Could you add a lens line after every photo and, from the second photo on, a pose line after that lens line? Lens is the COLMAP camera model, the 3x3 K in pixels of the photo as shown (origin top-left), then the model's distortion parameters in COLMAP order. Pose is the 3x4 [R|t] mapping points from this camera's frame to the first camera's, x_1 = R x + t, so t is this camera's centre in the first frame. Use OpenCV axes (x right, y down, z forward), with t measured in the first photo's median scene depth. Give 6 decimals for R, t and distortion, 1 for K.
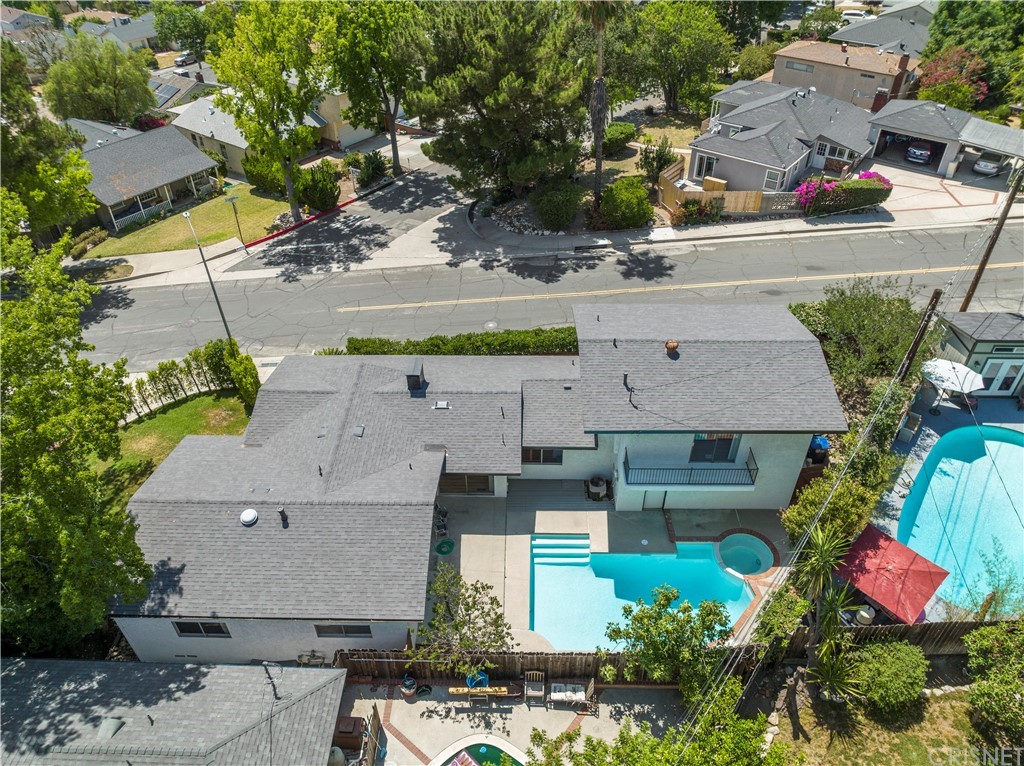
lens RADIAL K [[720.9, 0, 512.0], [0, 720.9, 383.0], [0, 0, 1]] dist [-0.027672, 0.003007]
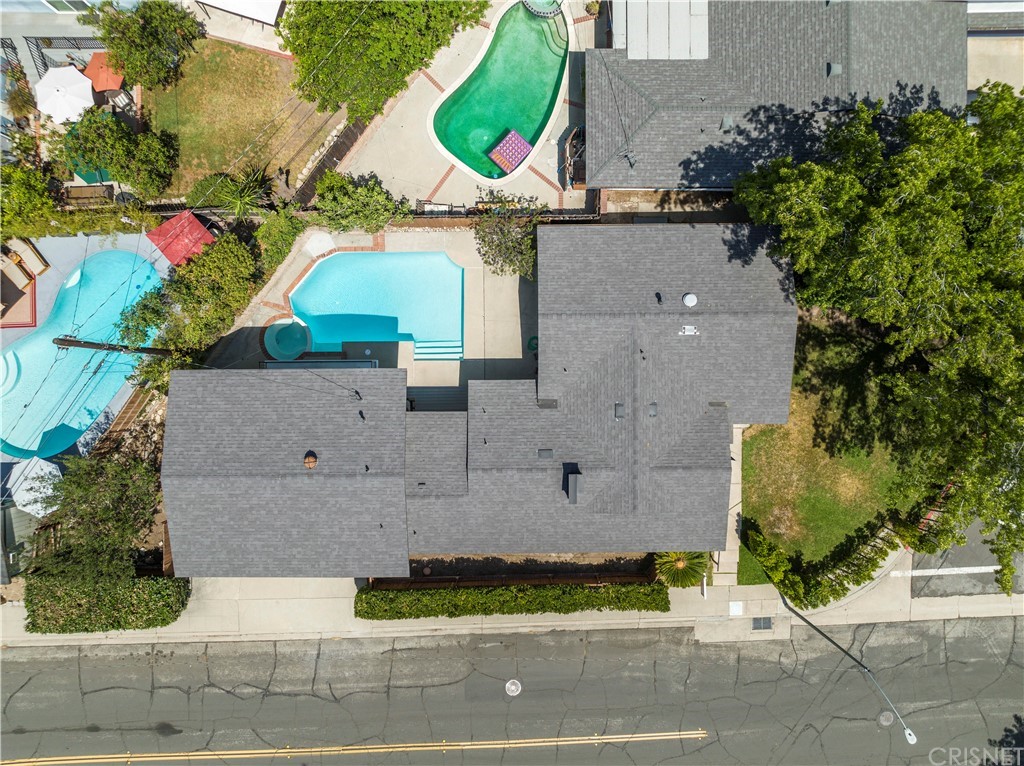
lens RADIAL K [[720.9, 0, 512.0], [0, 720.9, 383.0], [0, 0, 1]] dist [-0.027672, 0.003007]
pose [[-0.999650, 0.022061, 0.014601, -0.043953], [-0.002826, -0.637814, 0.770185, -0.454350], [0.026304, 0.769874, 0.637653, 0.176857]]
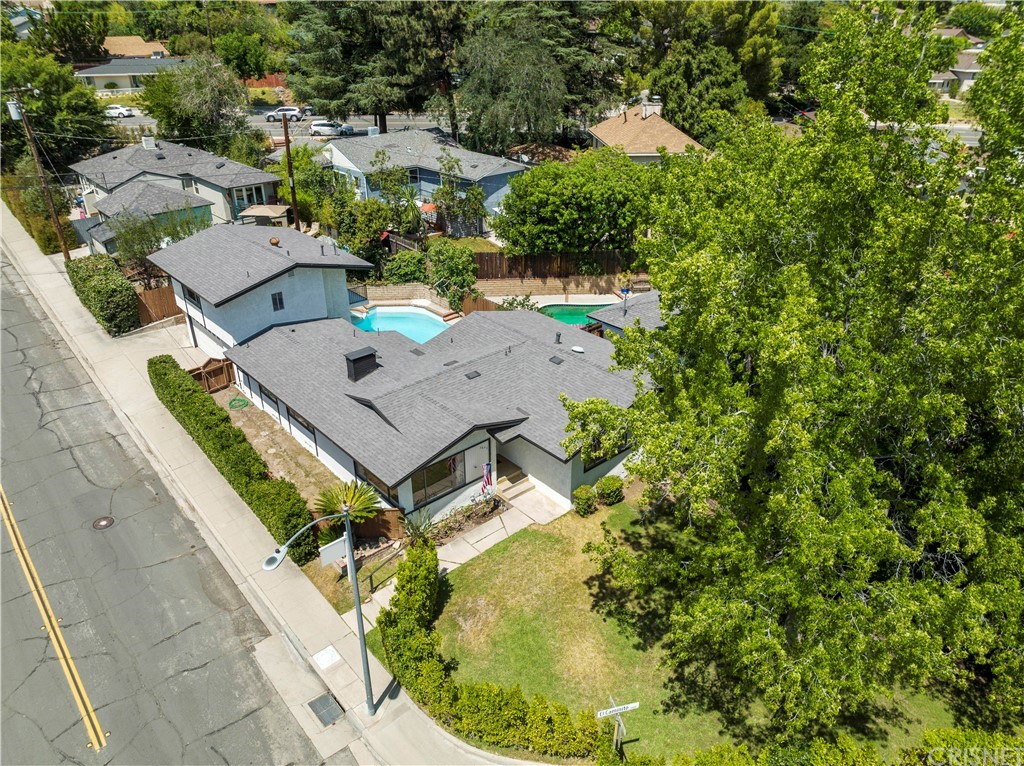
lens RADIAL K [[720.9, 0, 512.0], [0, 720.9, 383.0], [0, 0, 1]] dist [-0.027672, 0.003007]
pose [[-0.670742, -0.338647, 0.659866, -0.617453], [0.468775, 0.495885, 0.730992, -0.412929], [-0.574765, 0.799636, -0.173862, 0.721985]]
